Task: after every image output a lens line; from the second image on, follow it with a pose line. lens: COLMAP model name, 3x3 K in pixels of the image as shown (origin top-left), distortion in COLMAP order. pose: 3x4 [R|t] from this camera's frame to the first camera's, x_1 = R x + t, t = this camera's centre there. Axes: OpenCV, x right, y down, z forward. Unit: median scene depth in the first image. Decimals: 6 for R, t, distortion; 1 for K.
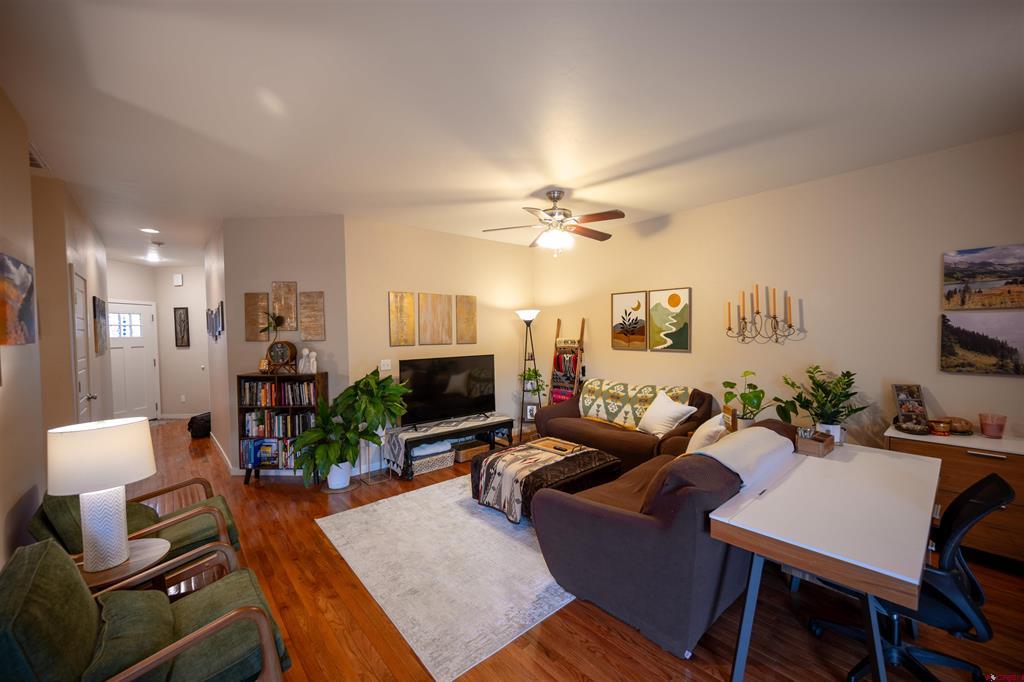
lens RADIAL K [[400.6, 0, 511.1], [0, 400.6, 342.9], [0, 0, 1]] dist [-0.002949, -0.000256]
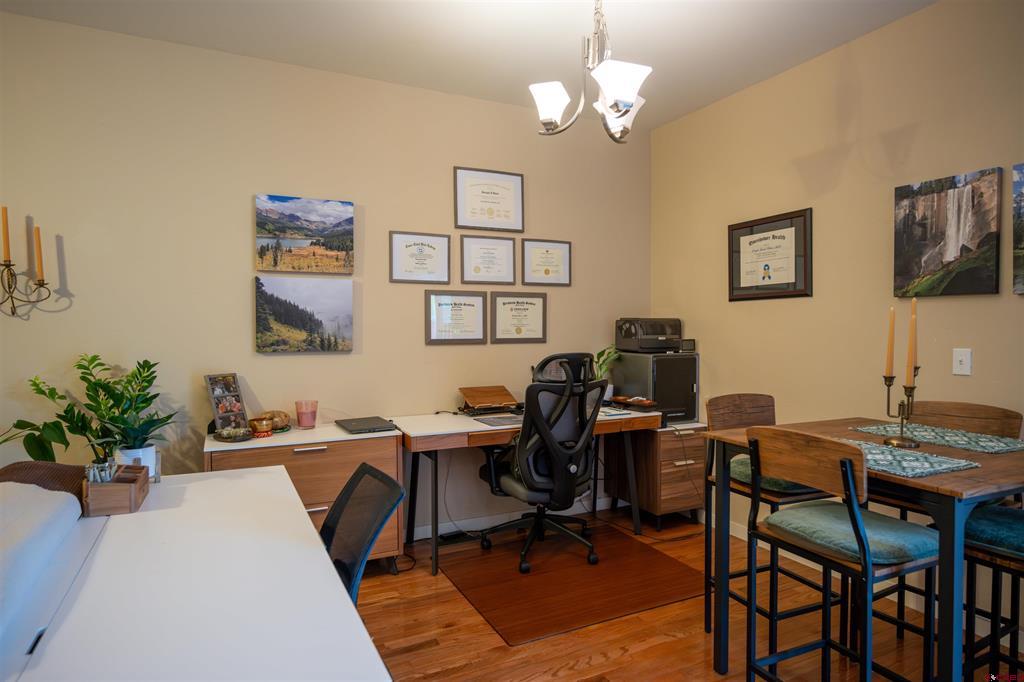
lens RADIAL K [[590.0, 0, 513.0], [0, 590.0, 342.6], [0, 0, 1]] dist [0.002671, -0.001340]
pose [[0.251475, -0.012326, 0.967785, 0.096820], [0.028777, 0.999572, 0.005253, 0.046761], [-0.967436, 0.026529, 0.251722, 0.197086]]
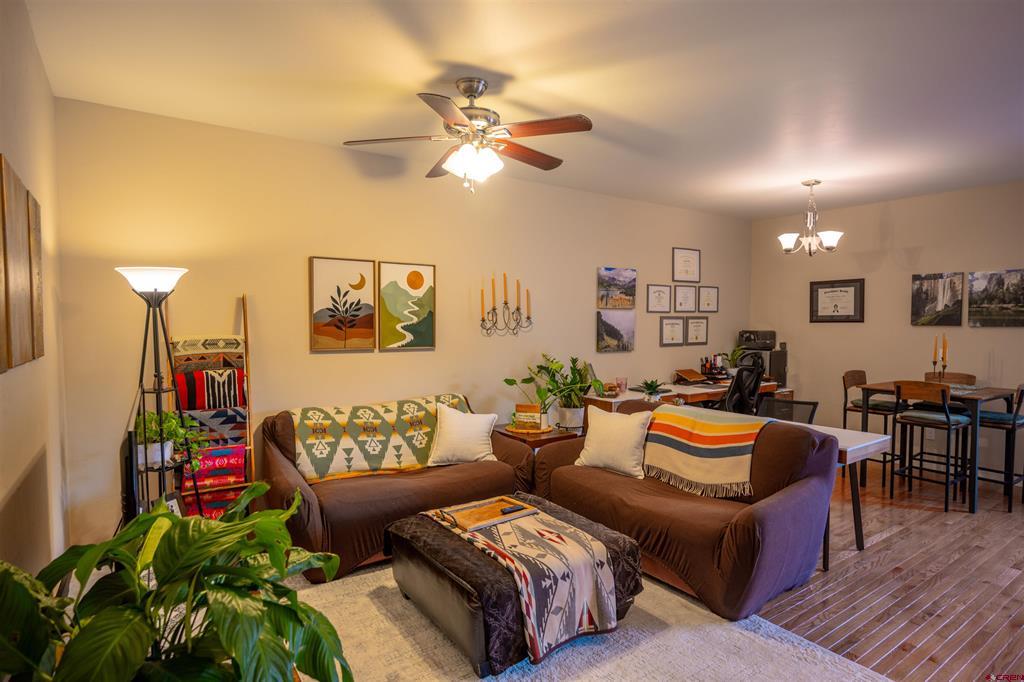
lens RADIAL K [[542.9, 0, 521.0], [0, 542.9, 344.7], [0, 0, 1]] dist [-0.004088, 0.001614]
pose [[0.105371, -0.031353, 0.993939, -0.653714], [0.028820, 0.999179, 0.028463, -0.012856], [-0.994015, 0.025646, 0.106188, 0.827436]]
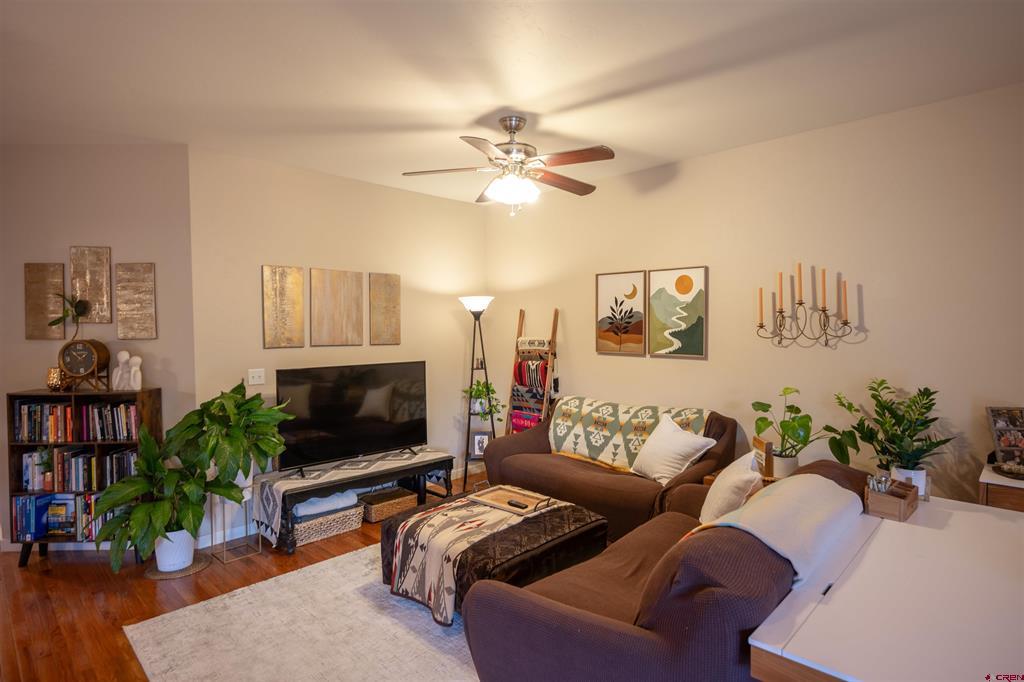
lens RADIAL K [[542.9, 0, 509.5], [0, 542.9, 343.0], [0, 0, 1]] dist [-0.004088, 0.001614]
pose [[0.996564, 0.005627, 0.082633, 0.031113], [-0.005642, 0.999984, -0.000053, -0.003113], [-0.082632, -0.000413, 0.996580, 0.097181]]
